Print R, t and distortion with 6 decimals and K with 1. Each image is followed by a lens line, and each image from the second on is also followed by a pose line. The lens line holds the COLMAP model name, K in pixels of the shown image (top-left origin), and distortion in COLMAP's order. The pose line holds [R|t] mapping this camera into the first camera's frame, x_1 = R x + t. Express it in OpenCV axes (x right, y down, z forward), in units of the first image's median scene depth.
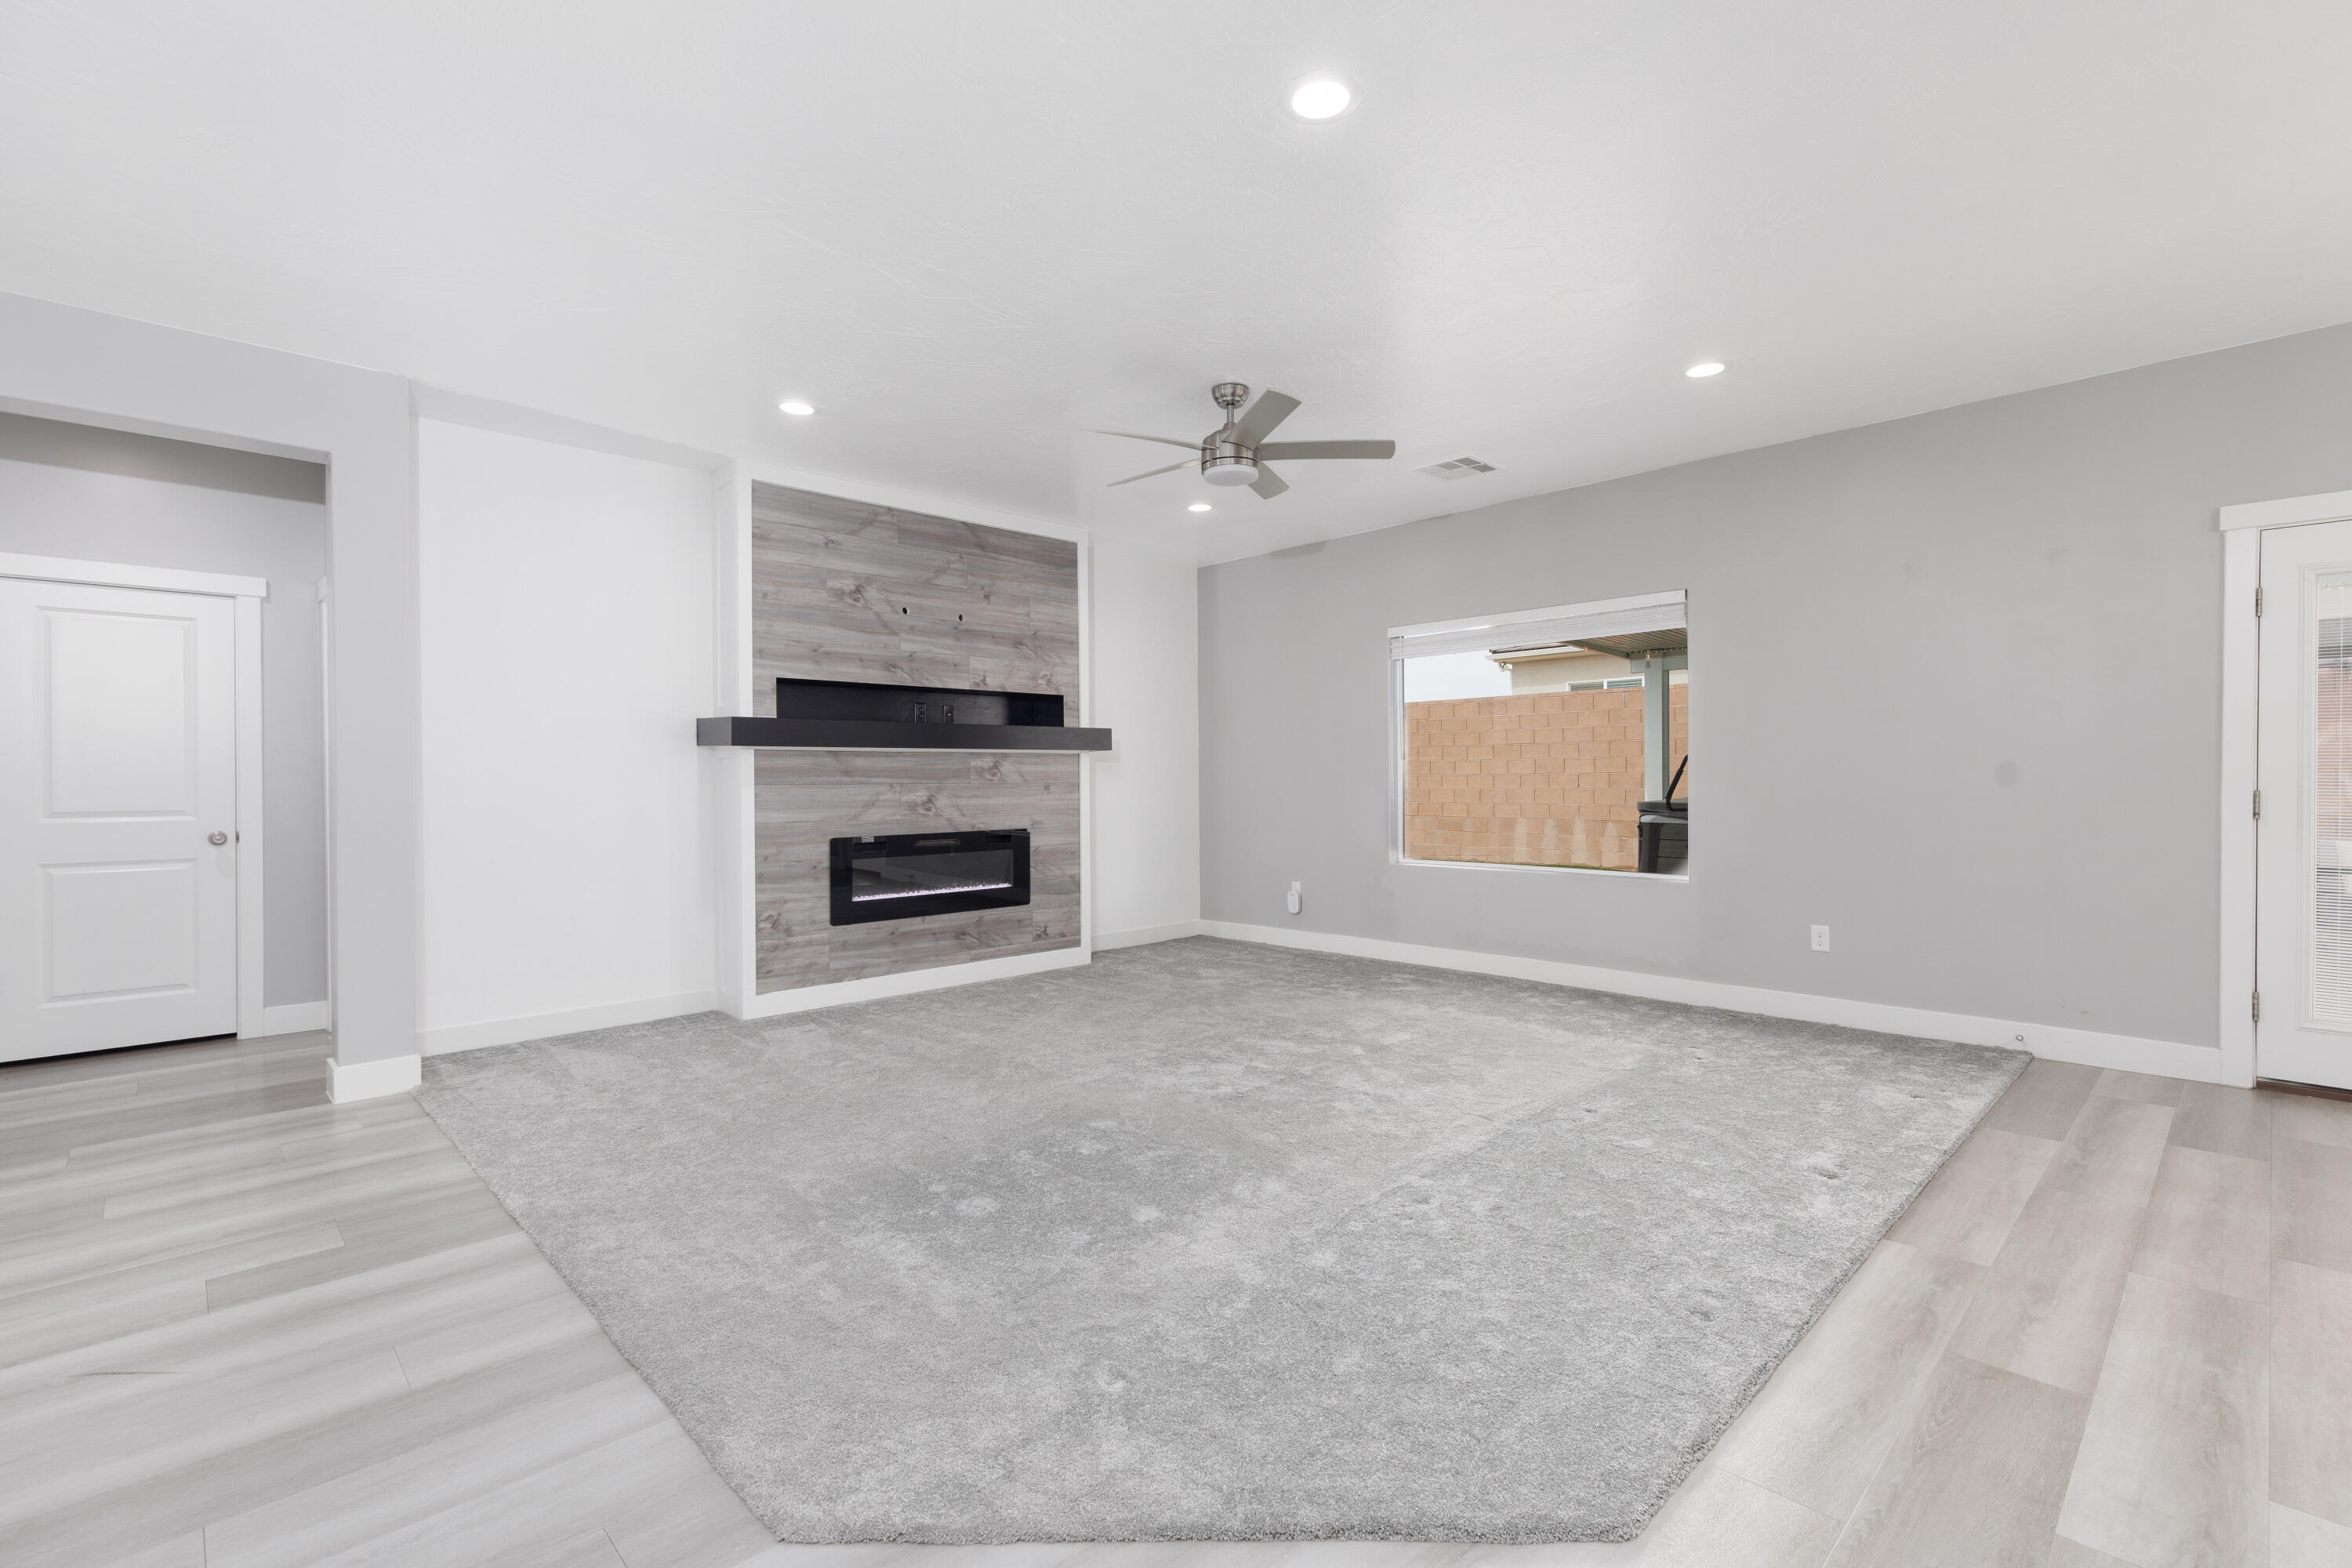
lens RADIAL K [[1055.2, 0, 1185.1], [0, 1055.2, 783.4], [0, 0, 1]] dist [0.006628, 0.000569]
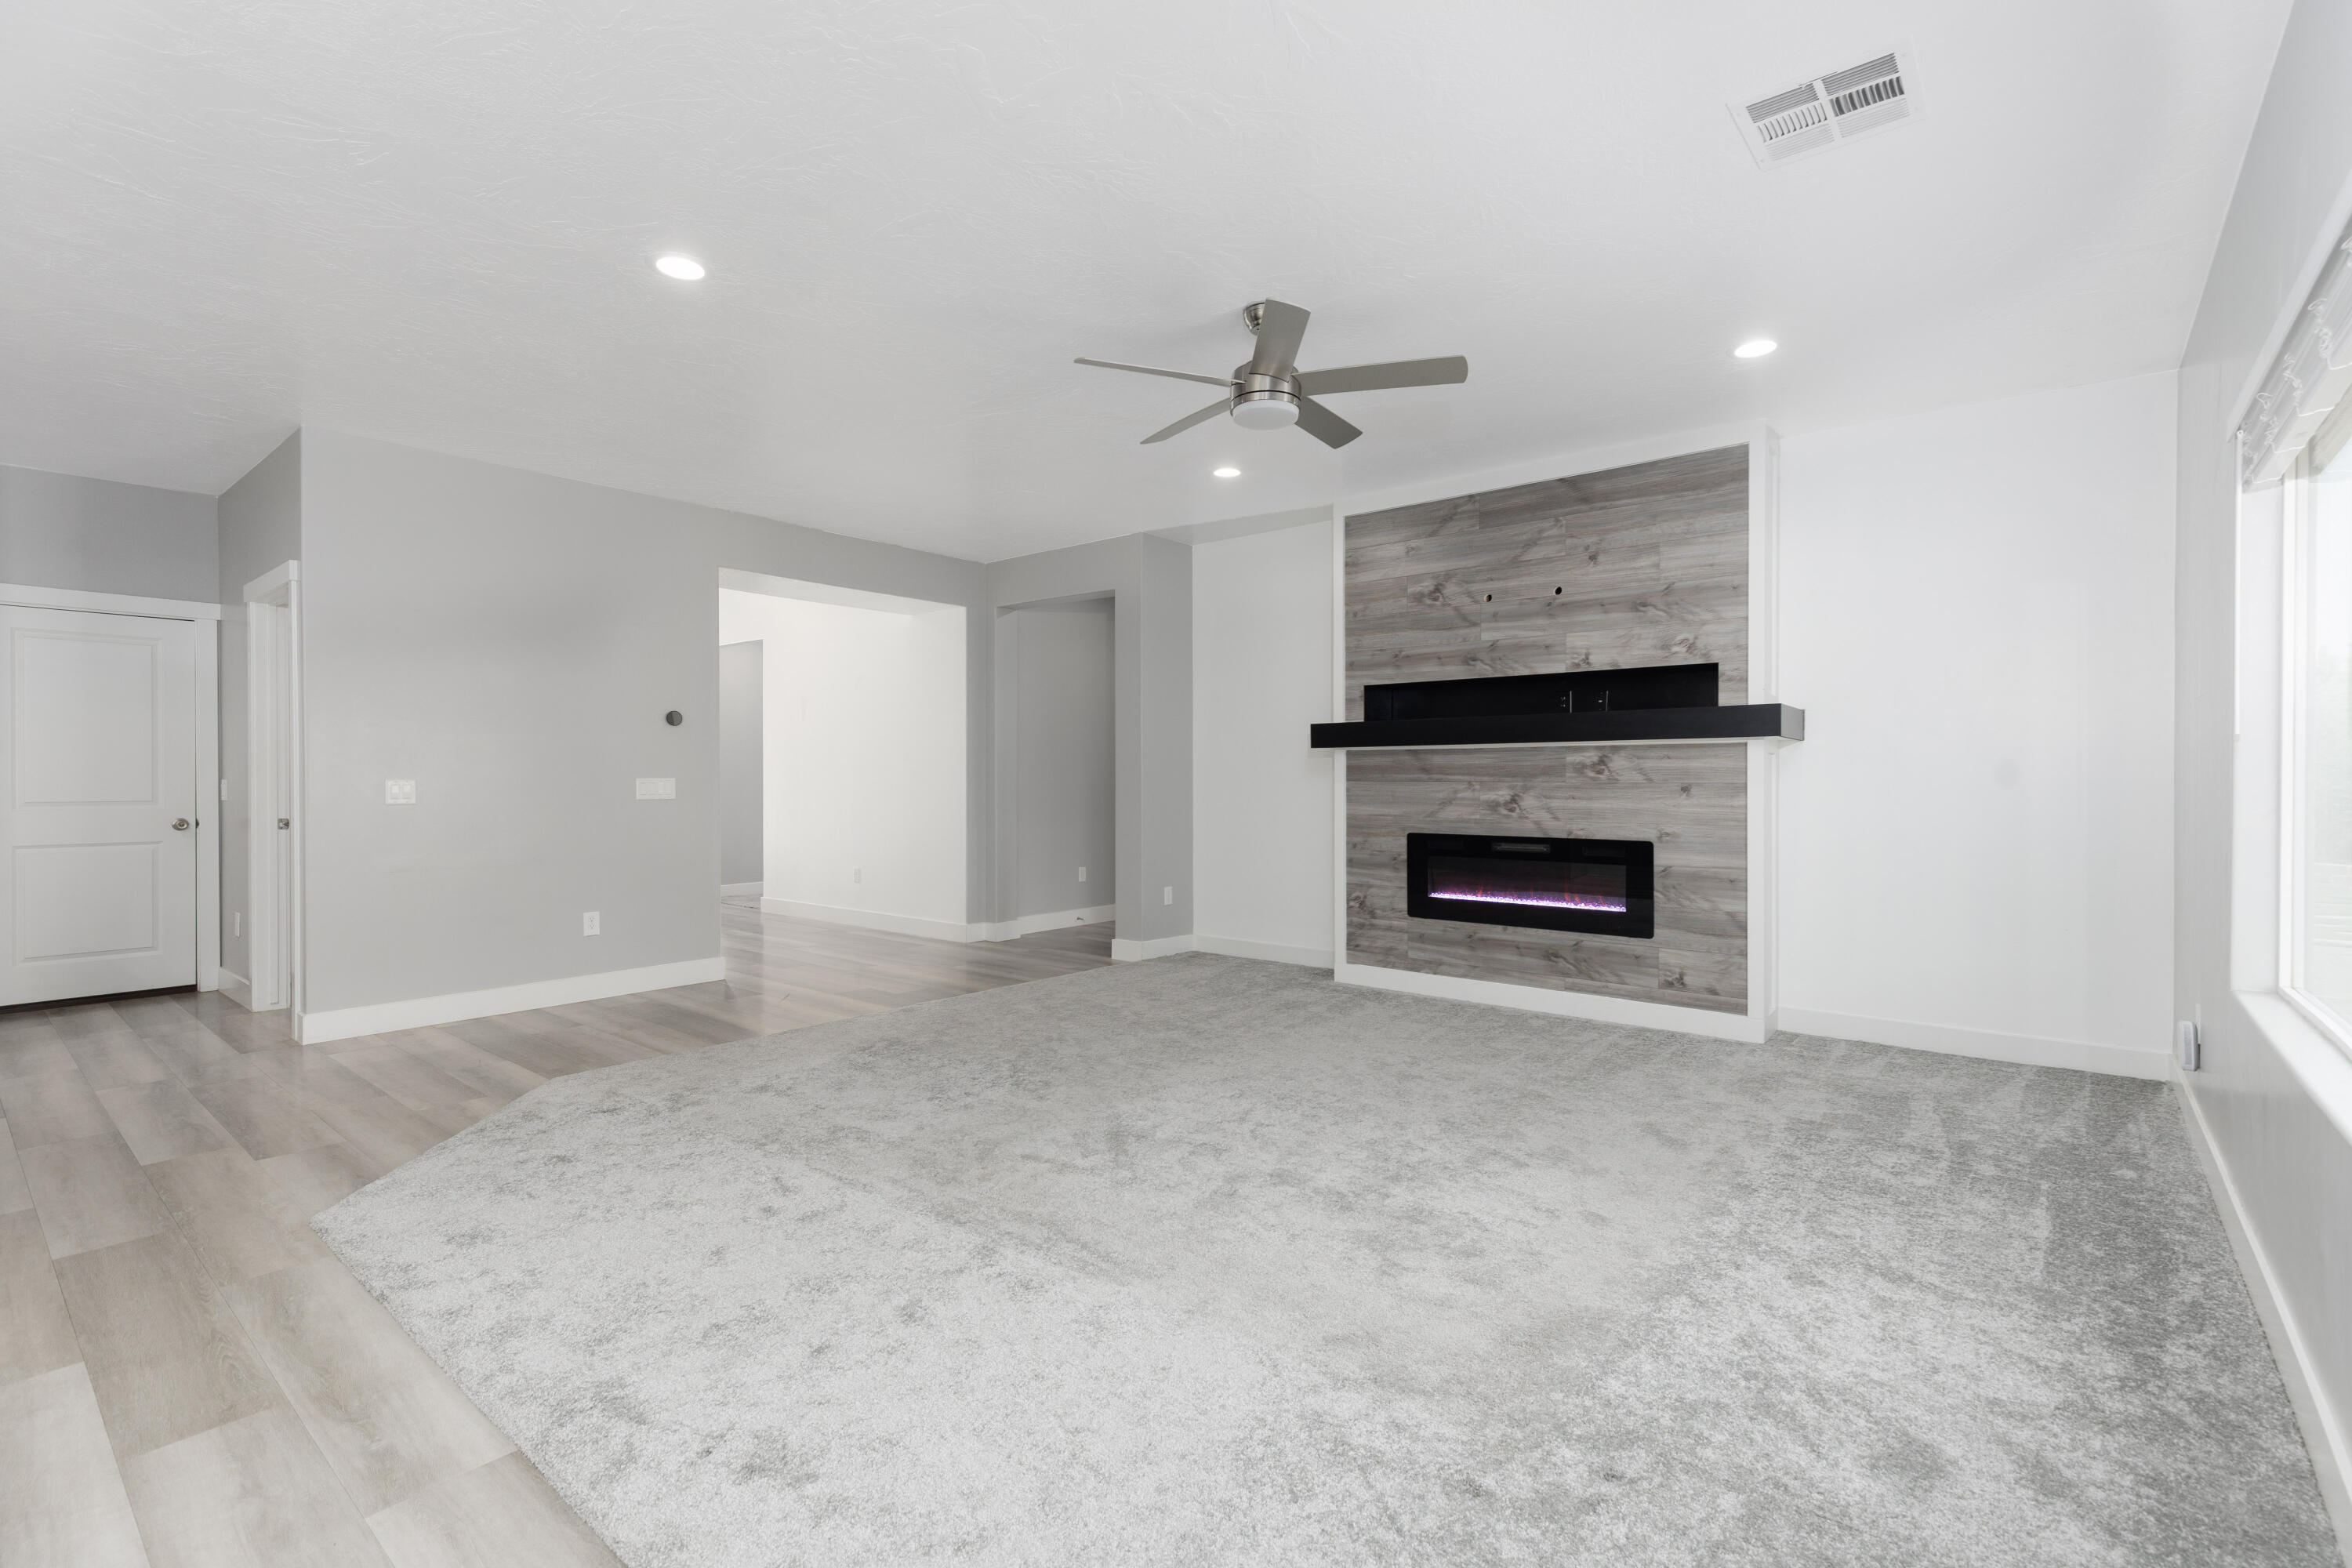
lens RADIAL K [[1055.2, 0, 1185.1], [0, 1055.2, 783.4], [0, 0, 1]] dist [0.006628, 0.000569]
pose [[0.103971, 0.013187, -0.994493, 0.650835], [-0.005242, 0.999905, 0.012711, -0.008778], [0.994566, 0.003891, 0.104030, 0.637606]]
